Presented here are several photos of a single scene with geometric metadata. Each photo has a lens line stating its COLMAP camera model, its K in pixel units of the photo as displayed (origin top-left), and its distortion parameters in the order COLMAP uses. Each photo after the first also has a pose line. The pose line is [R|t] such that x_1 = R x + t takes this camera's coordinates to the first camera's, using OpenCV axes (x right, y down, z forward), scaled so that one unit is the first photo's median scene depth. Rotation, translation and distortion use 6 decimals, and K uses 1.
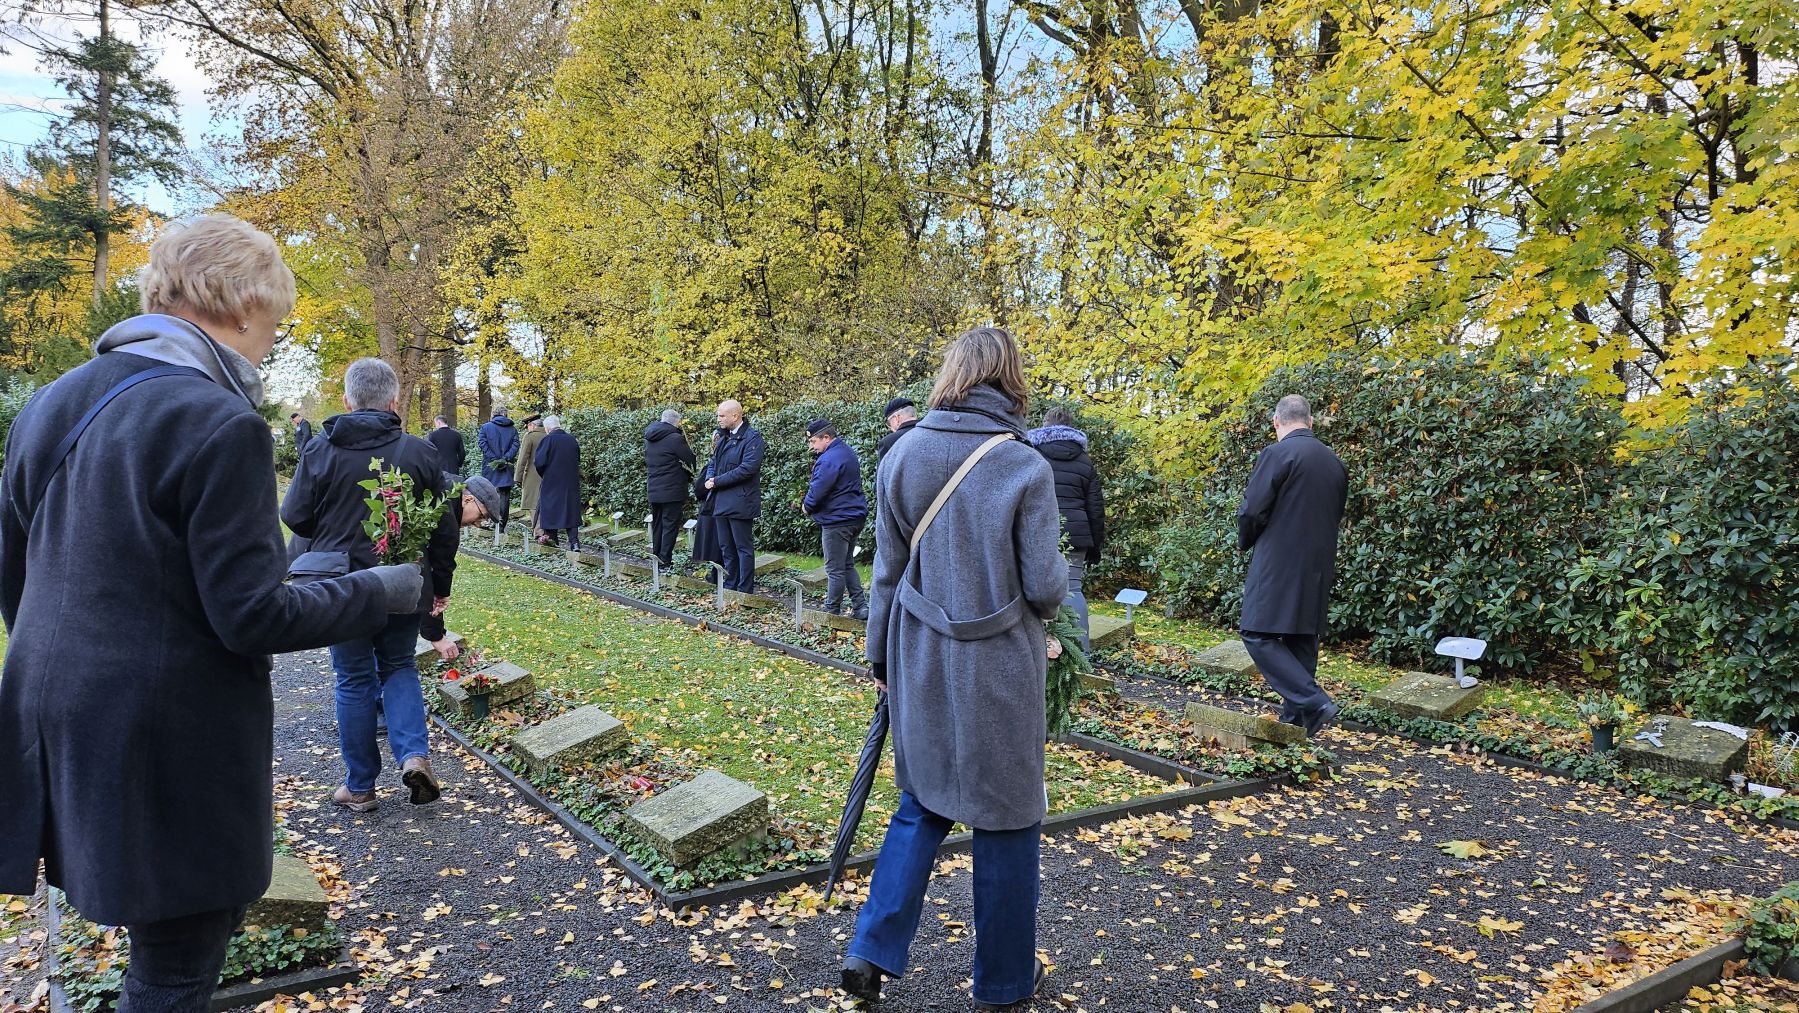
lens RADIAL K [[1246.1, 0, 896.6], [0, 1246.1, 509.3], [0, 0, 1]] dist [0.063526, -0.070283]
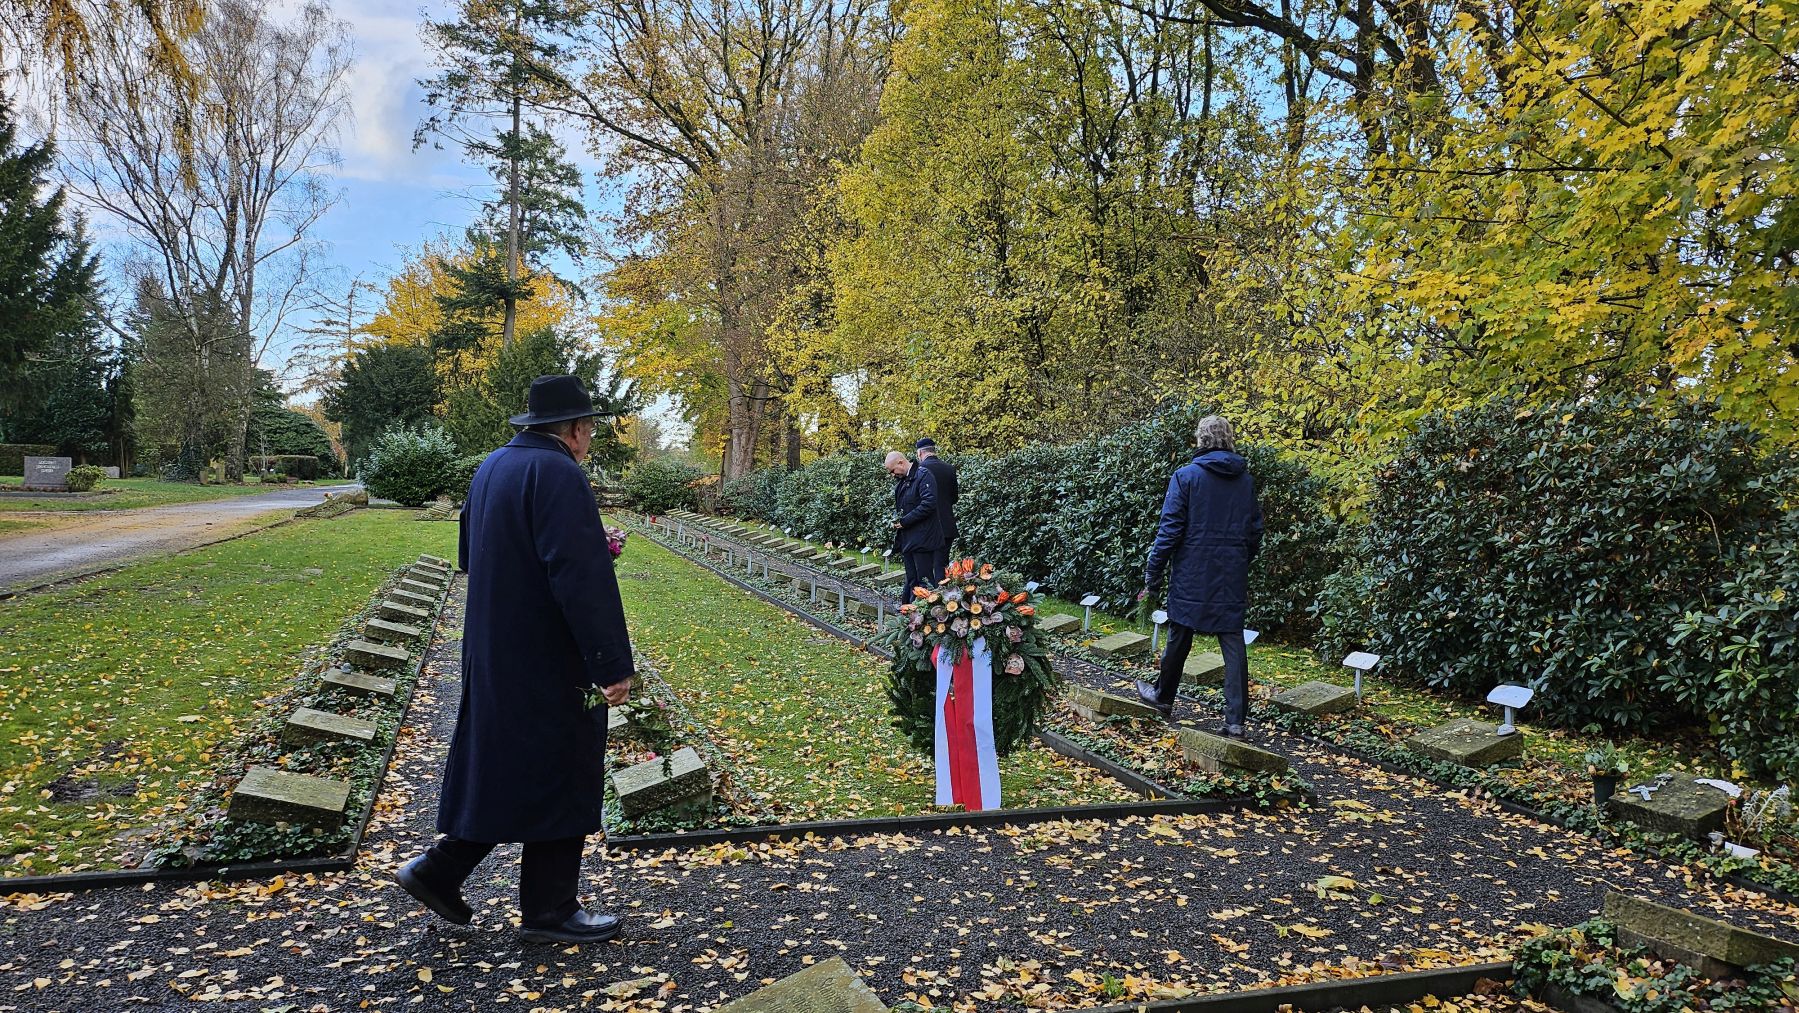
lens RADIAL K [[1246.1, 0, 919.6], [0, 1246.1, 522.6], [0, 0, 1]] dist [0.063526, -0.070283]
pose [[0.965860, 0.020550, -0.258247, 0.205285], [-0.027144, 0.999390, -0.021995, 0.006908], [0.257638, 0.028254, 0.965828, -0.062163]]
